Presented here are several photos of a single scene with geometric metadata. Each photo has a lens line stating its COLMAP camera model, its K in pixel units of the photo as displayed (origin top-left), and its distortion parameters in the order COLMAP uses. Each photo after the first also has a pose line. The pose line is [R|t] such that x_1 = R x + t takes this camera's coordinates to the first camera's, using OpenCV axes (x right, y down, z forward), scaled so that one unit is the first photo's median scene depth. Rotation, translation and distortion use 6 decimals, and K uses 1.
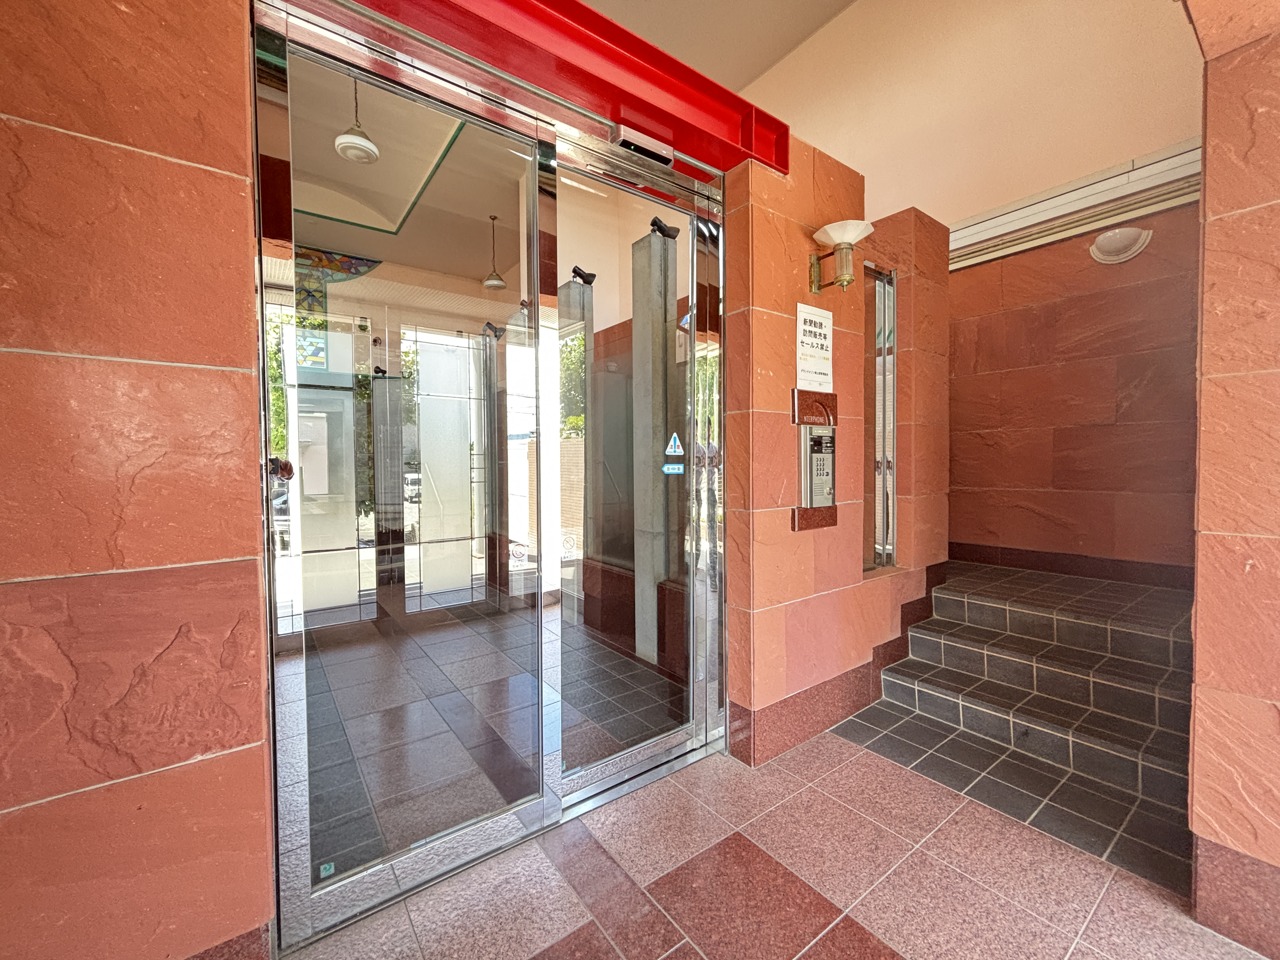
lens RADIAL K [[514.2, 0, 639.7], [0, 514.2, 475.8], [0, 0, 1]] dist [0.000707, 0.000089]
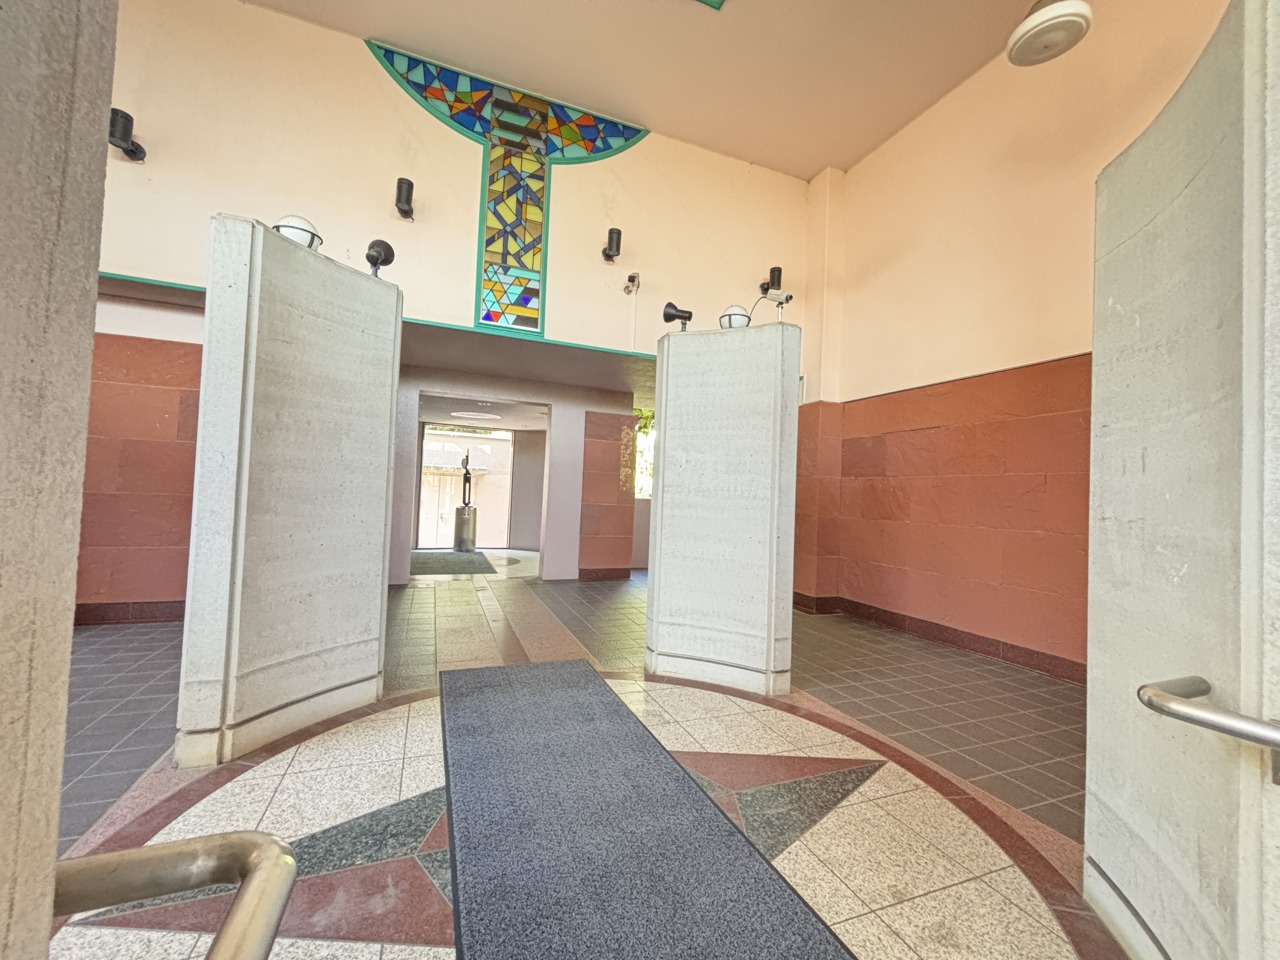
lens RADIAL K [[514.2, 0, 639.7], [0, 514.2, 475.8], [0, 0, 1]] dist [0.000707, 0.000089]
pose [[0.965076, 0.037804, -0.259229, -0.388363], [-0.054047, 0.996977, -0.055817, -0.050920], [0.256335, 0.067878, 0.964202, 0.565522]]
